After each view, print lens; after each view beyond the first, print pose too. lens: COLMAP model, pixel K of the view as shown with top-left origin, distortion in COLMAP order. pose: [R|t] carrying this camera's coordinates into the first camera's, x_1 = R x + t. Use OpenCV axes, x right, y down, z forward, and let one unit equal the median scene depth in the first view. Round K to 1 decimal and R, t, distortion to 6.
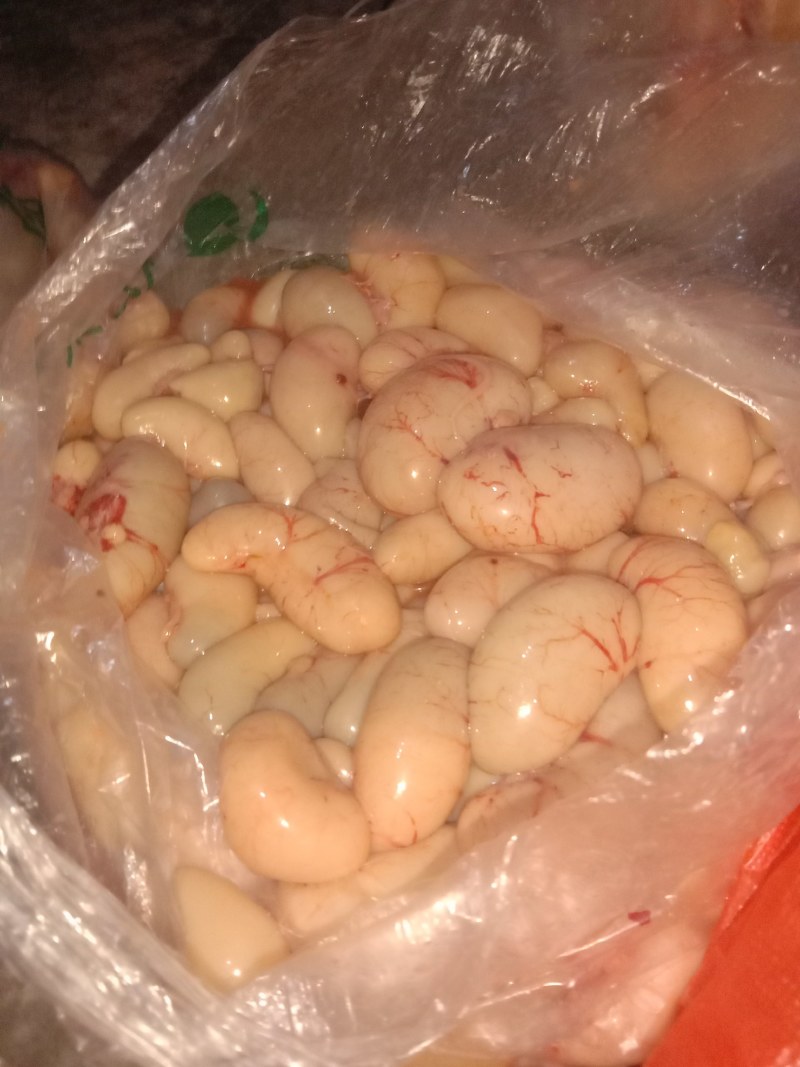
lens RADIAL K [[905.1, 0, 400.0], [0, 905.1, 533.5], [0, 0, 1]] dist [0.151409, -0.362680]
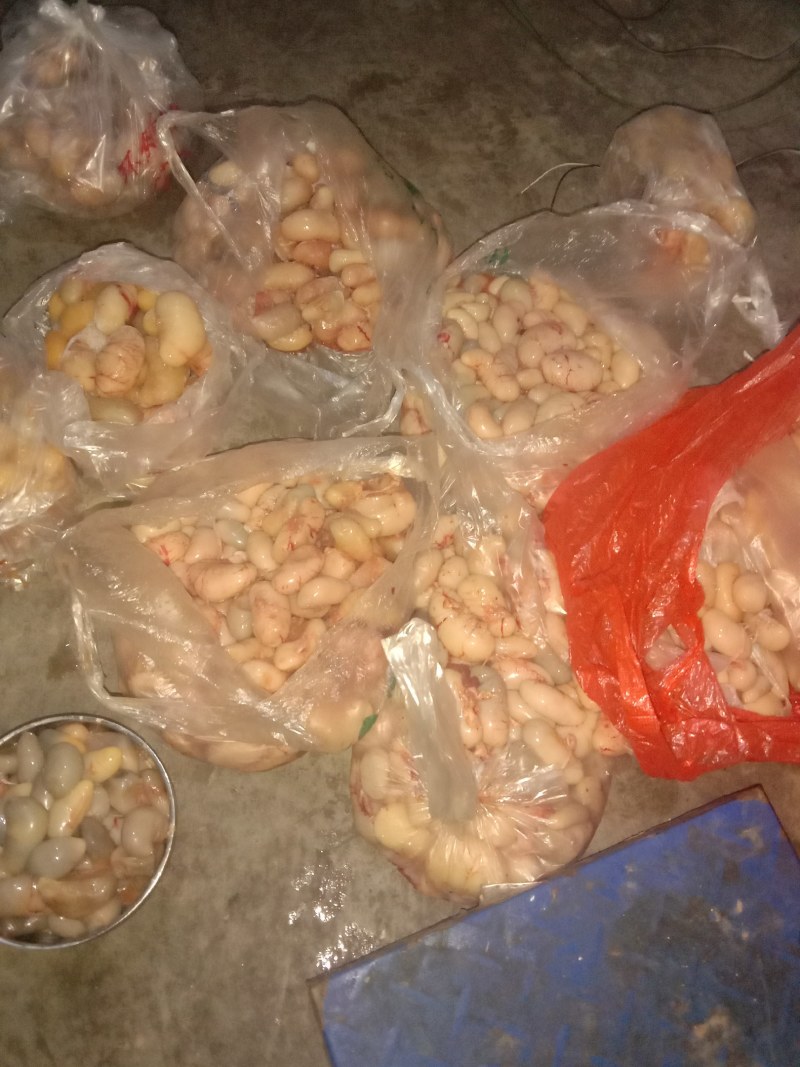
lens RADIAL K [[905.1, 0, 400.0], [0, 905.1, 533.5], [0, 0, 1]] dist [0.151409, -0.362680]
pose [[0.956197, 0.292374, 0.014296, -0.281097], [-0.292713, 0.955423, 0.038535, 0.513386], [-0.002392, -0.041032, 0.999155, -2.085734]]
